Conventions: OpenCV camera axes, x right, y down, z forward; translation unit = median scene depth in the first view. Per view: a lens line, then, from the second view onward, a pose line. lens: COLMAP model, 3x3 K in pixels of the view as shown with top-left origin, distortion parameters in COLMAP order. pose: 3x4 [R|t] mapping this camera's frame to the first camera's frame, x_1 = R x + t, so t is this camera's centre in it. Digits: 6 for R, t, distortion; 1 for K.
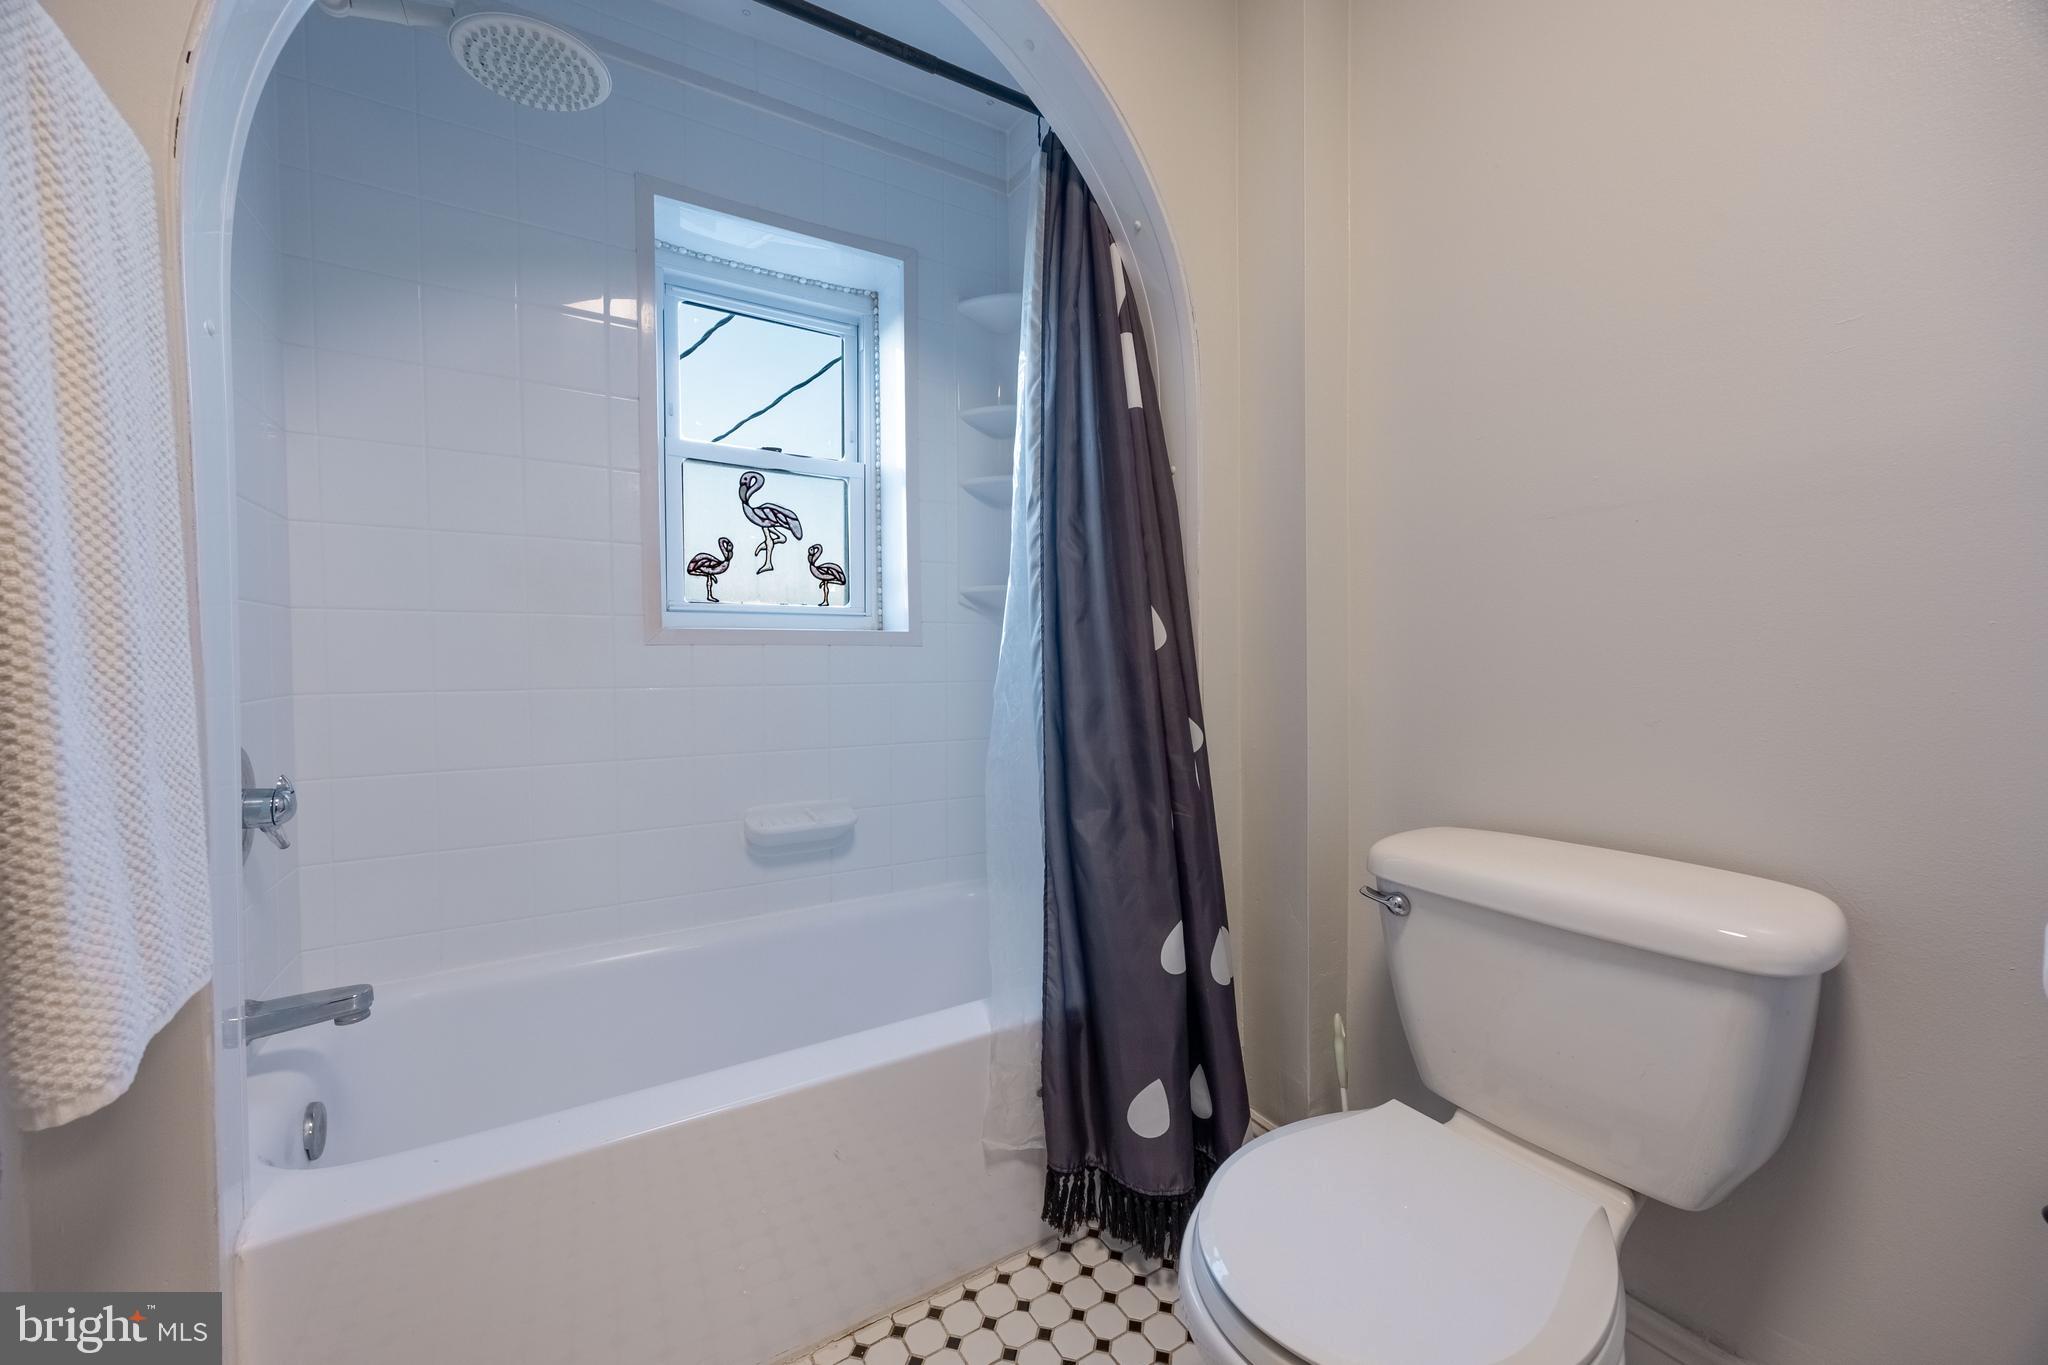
lens RADIAL K [[786.0, 0, 1022.0], [0, 786.0, 678.0], [0, 0, 1]] dist [0.000303, 0.000168]
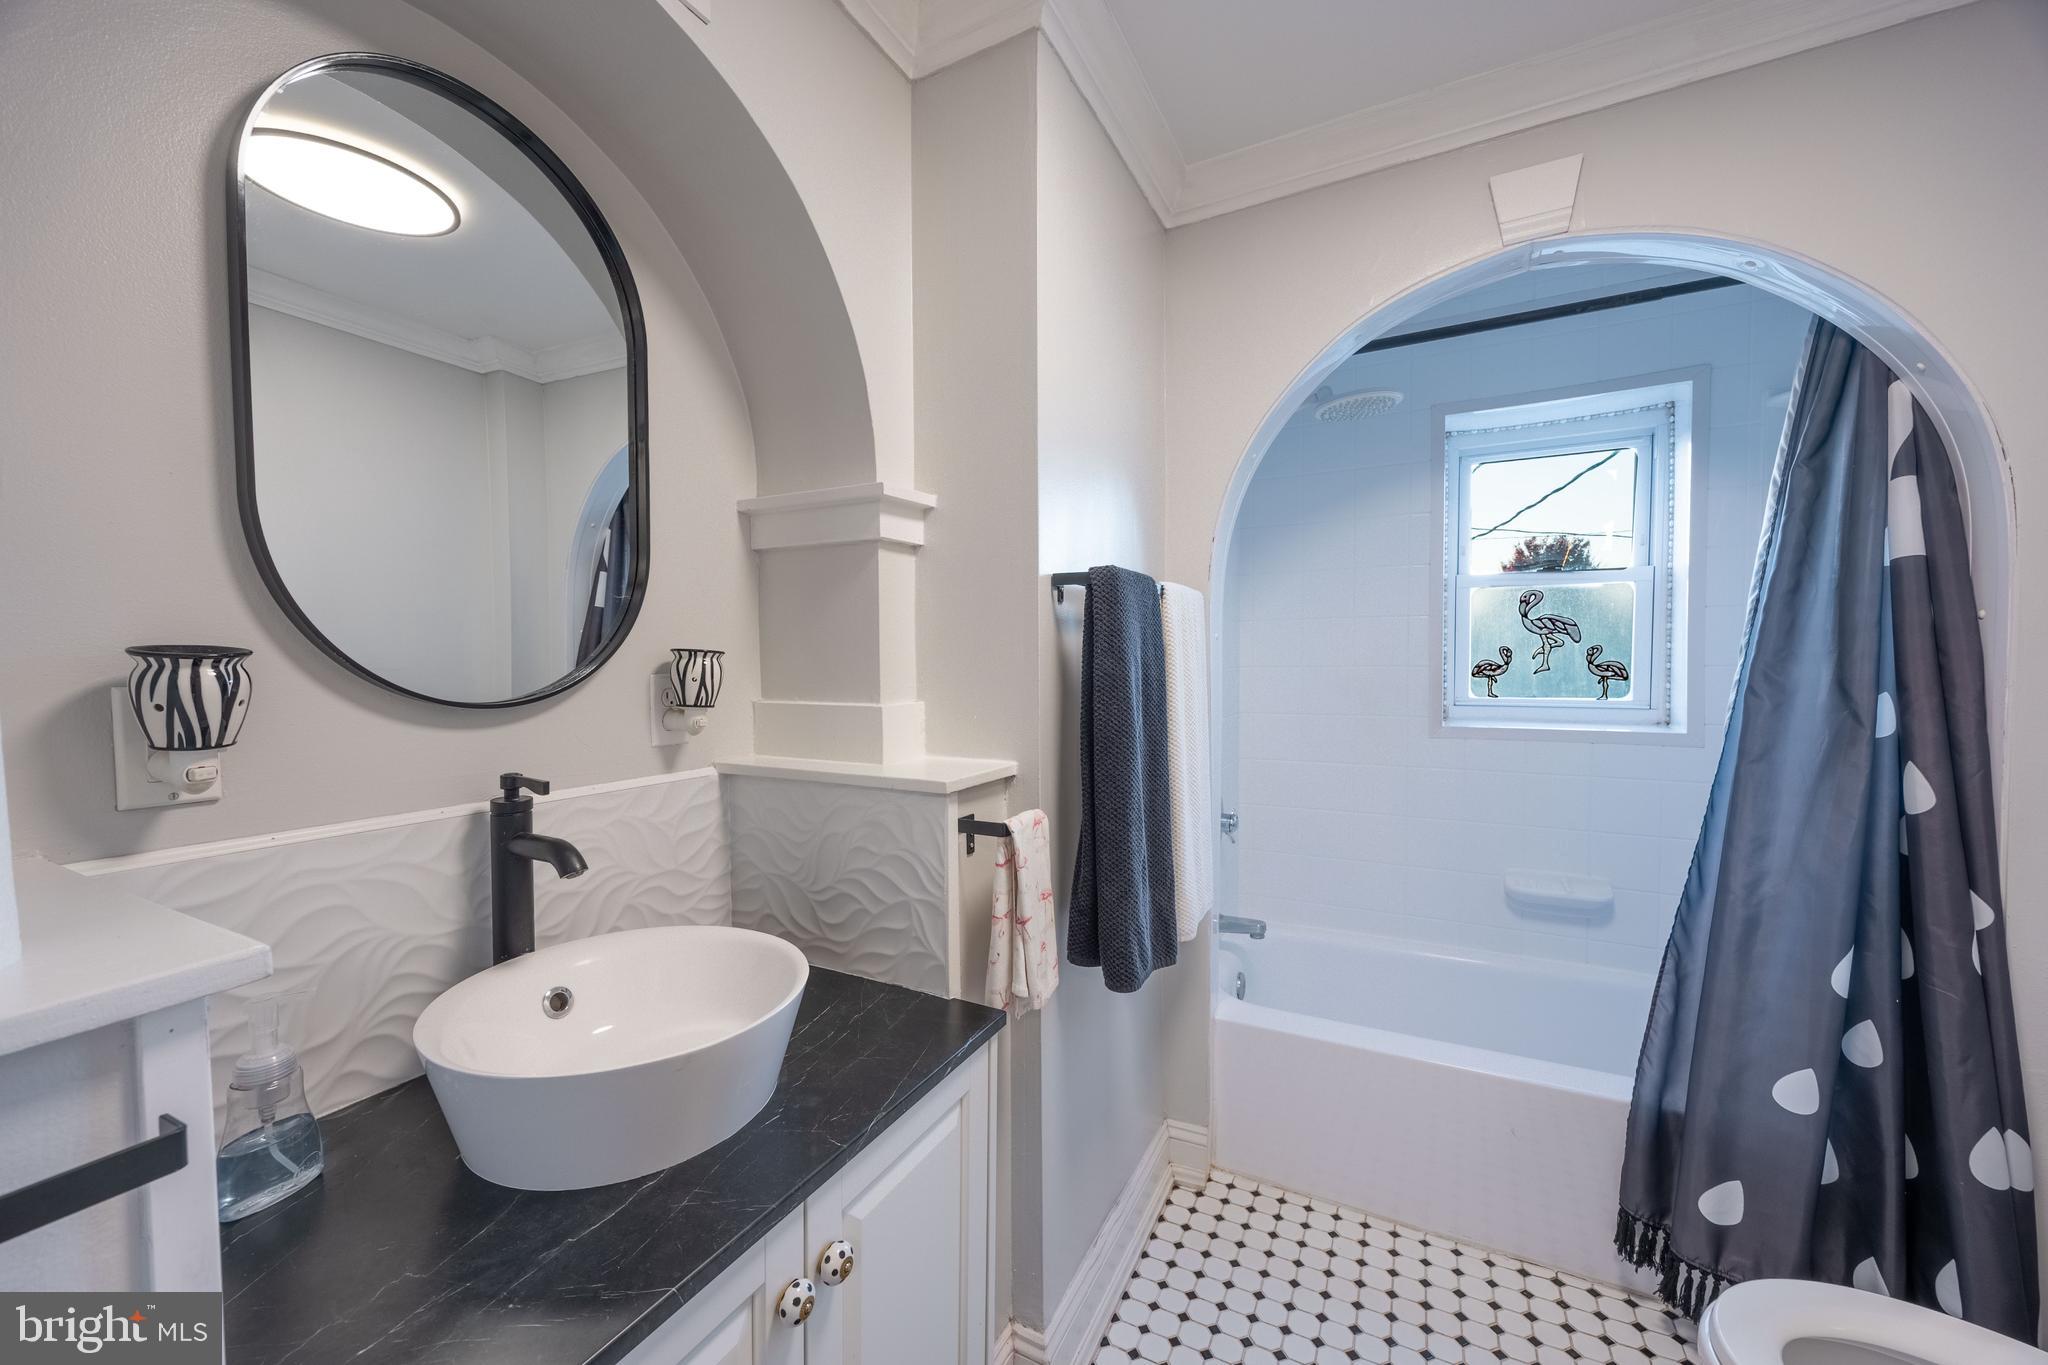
lens RADIAL K [[786.0, 0, 1022.0], [0, 786.0, 678.0], [0, 0, 1]] dist [0.000303, 0.000168]
pose [[0.527448, 0.026437, -0.849176, 0.300973], [-0.021341, 0.999613, 0.017865, -0.145036], [0.849319, 0.008699, 0.527808, -0.333636]]
